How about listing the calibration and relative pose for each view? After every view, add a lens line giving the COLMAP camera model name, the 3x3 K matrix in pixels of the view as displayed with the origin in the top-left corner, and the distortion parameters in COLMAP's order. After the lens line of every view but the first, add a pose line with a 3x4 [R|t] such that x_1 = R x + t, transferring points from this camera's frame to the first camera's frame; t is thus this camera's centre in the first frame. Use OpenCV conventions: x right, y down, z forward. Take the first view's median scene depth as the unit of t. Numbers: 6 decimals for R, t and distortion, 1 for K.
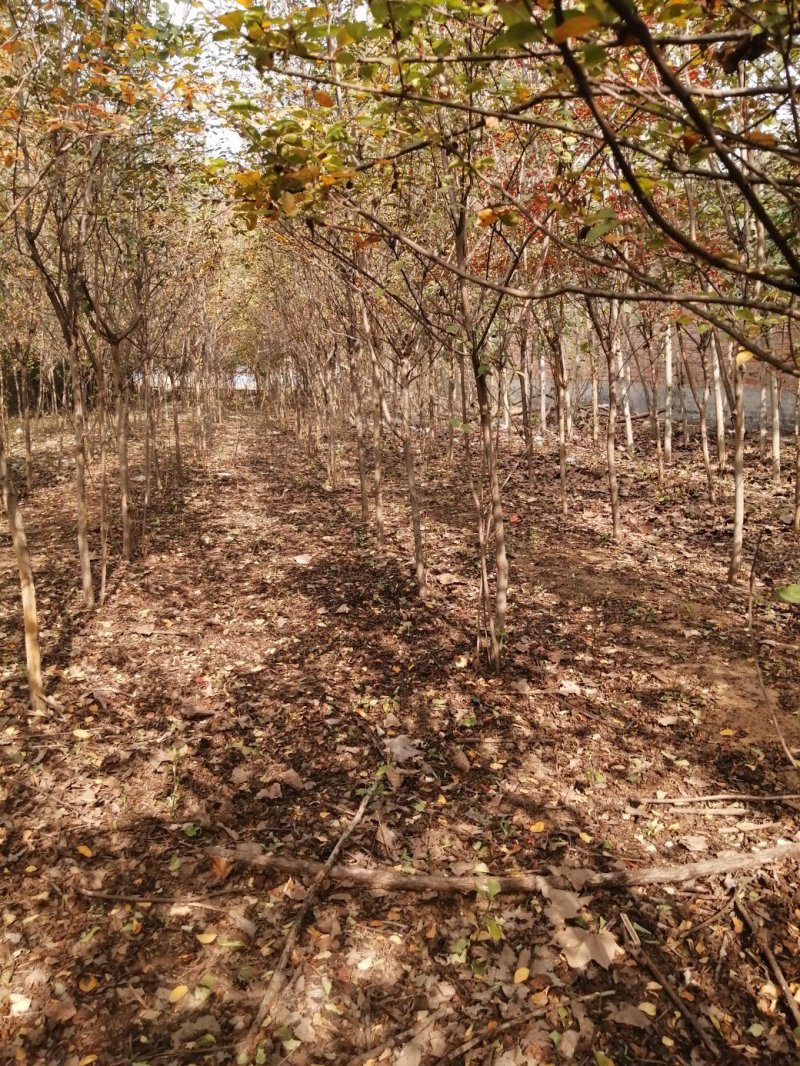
lens RADIAL K [[596.2, 0, 400.0], [0, 596.2, 533.0], [0, 0, 1]] dist [-0.159596, 0.030477]
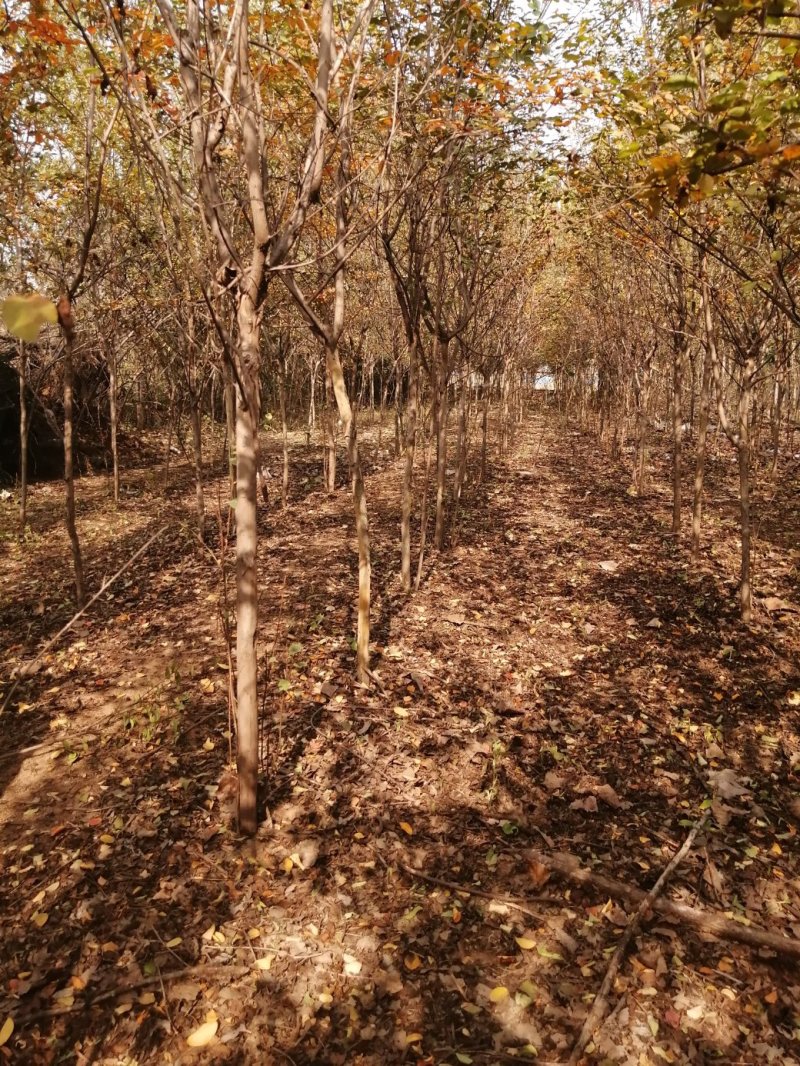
lens RADIAL K [[596.2, 0, 400.0], [0, 596.2, 533.0], [0, 0, 1]] dist [-0.159596, 0.030477]
pose [[0.897976, 0.084814, -0.431793, -0.111368], [-0.085138, 0.996195, 0.018619, 0.004617], [0.431729, 0.020043, 0.901781, -0.004197]]
